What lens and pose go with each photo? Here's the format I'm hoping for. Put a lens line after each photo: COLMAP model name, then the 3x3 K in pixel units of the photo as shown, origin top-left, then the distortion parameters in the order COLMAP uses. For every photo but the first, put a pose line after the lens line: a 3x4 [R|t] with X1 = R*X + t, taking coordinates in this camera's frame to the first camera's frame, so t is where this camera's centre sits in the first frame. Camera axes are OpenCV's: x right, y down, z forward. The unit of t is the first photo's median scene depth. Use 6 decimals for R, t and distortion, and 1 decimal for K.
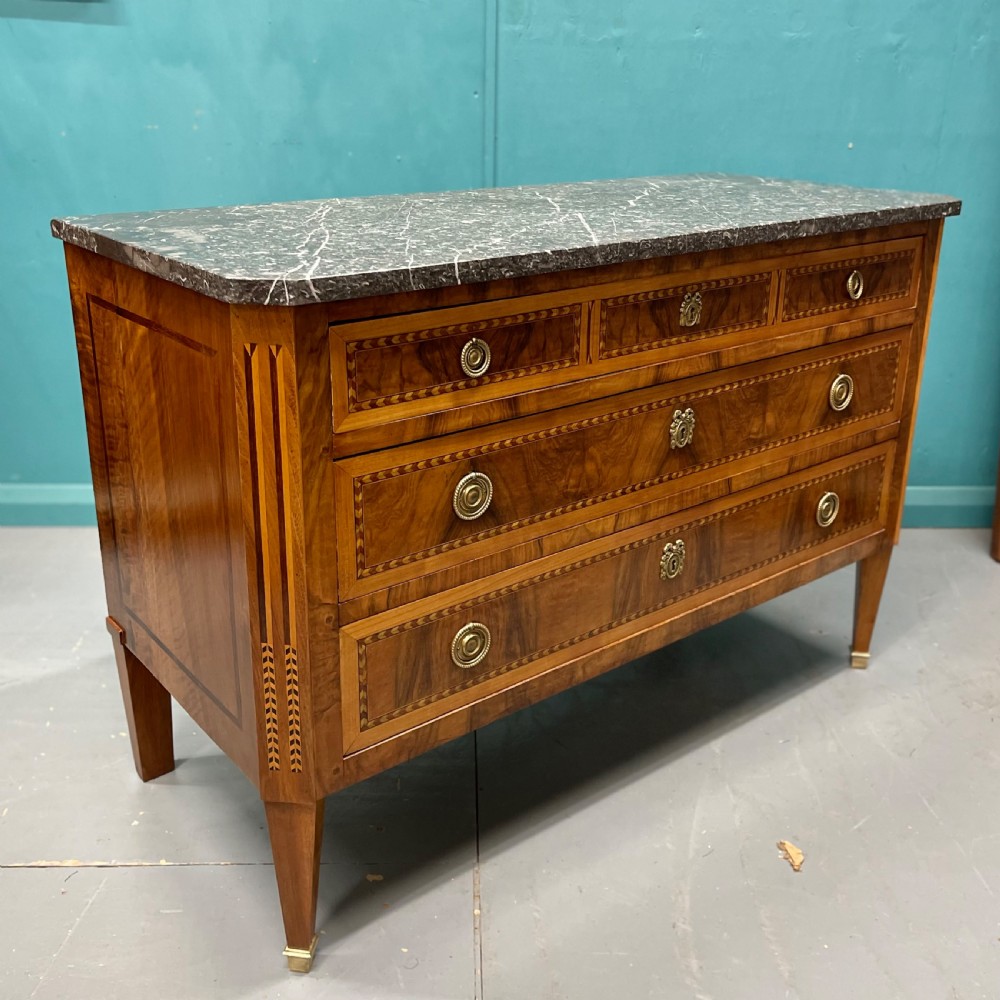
lens RADIAL K [[1065.8, 0, 489.7], [0, 1065.8, 441.3], [0, 0, 1]] dist [0.156645, -0.477785]
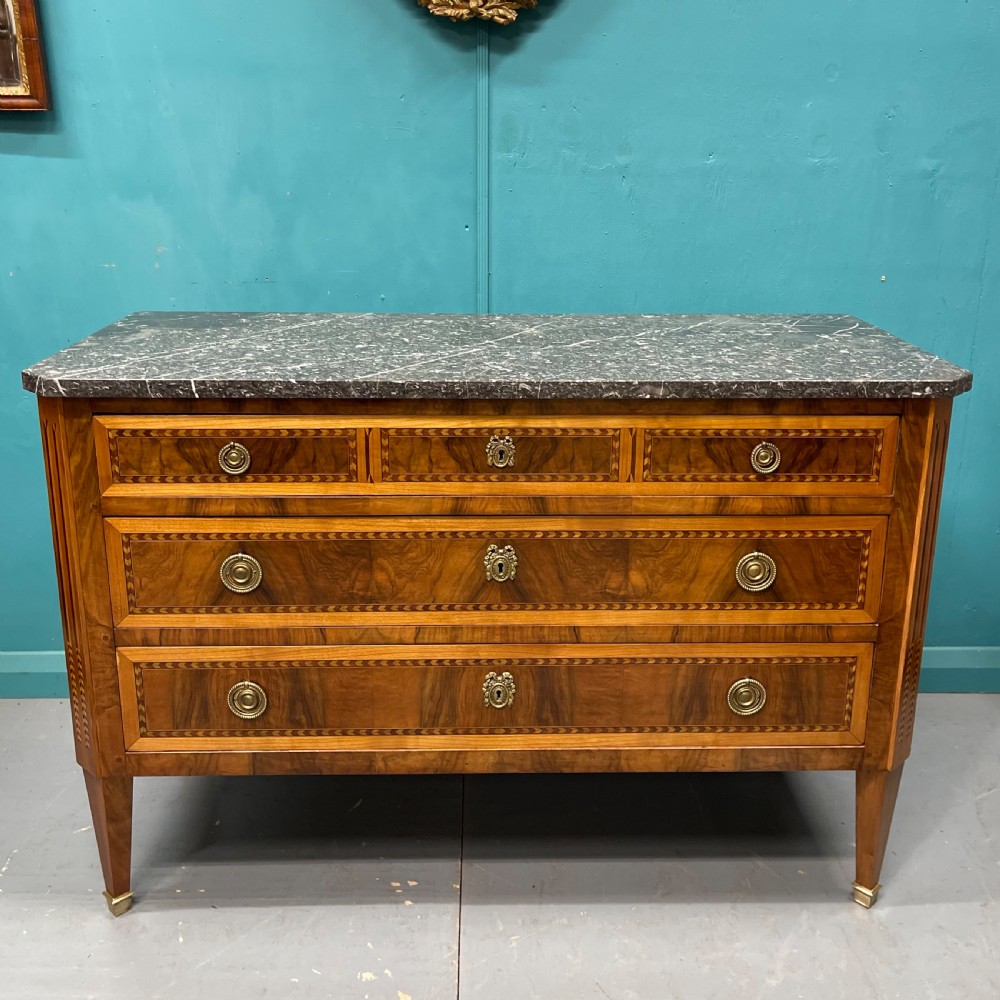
lens RADIAL K [[1047.1, 0, 503.5], [0, 1047.1, 439.8], [0, 0, 1]] dist [0.094767, -0.207243]
pose [[0.802002, 0.152484, -0.577530, 0.885180], [-0.193904, 0.980967, -0.010267, -0.140963], [0.564972, 0.120219, 0.816305, 0.187550]]
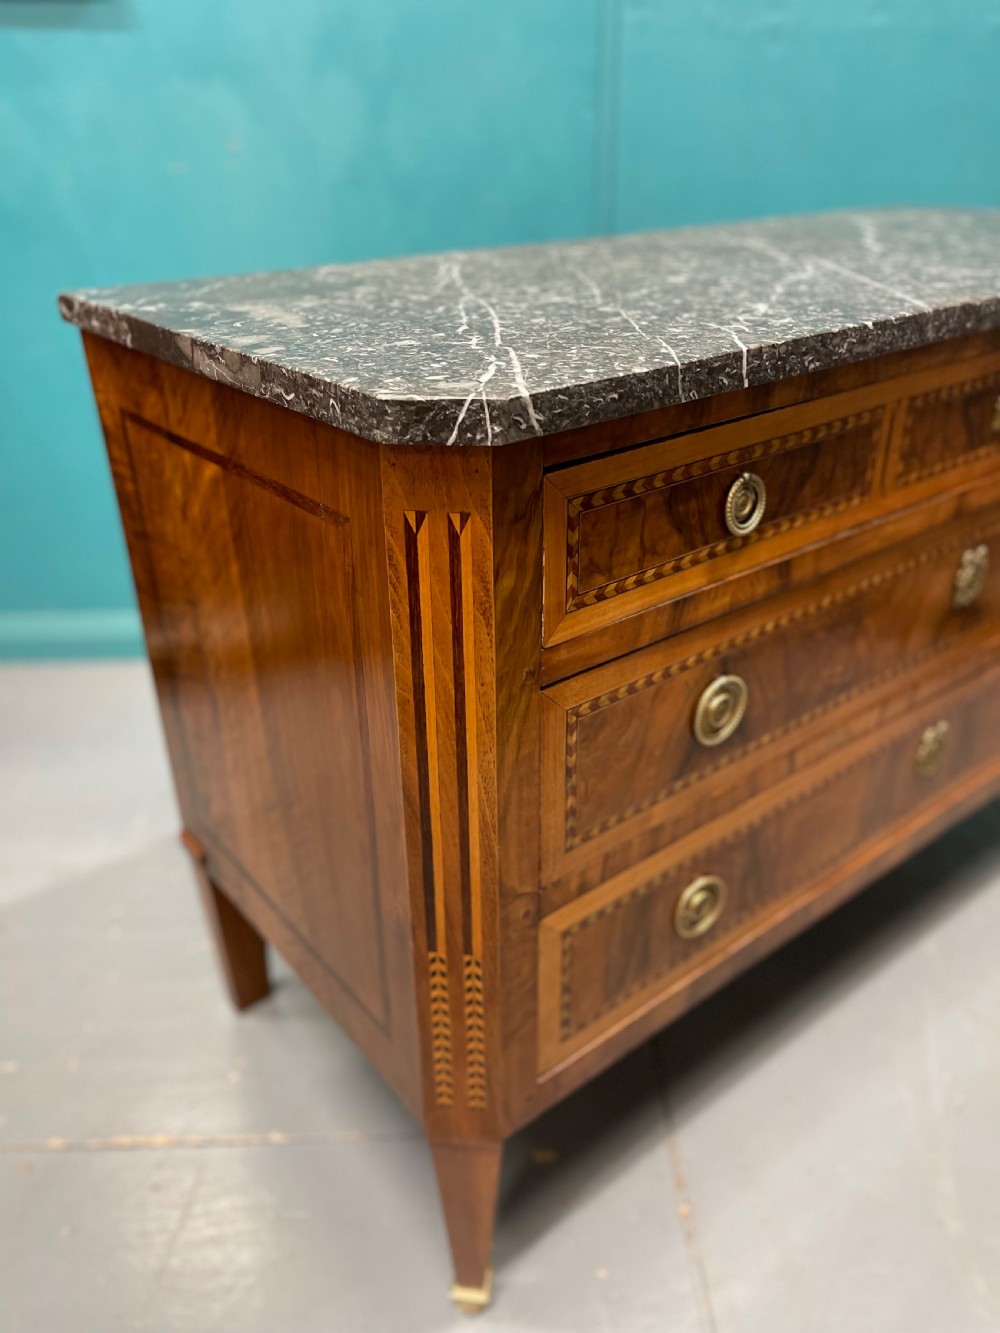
lens RADIAL K [[1012.9, 0, 496.3], [0, 1012.9, 670.1], [0, 0, 1]] dist [0.071244, -0.107277]
pose [[0.999626, -0.023964, -0.013200, -0.147571], [0.025748, 0.987144, 0.157747, -0.077530], [0.009250, -0.158028, 0.987391, 0.380397]]
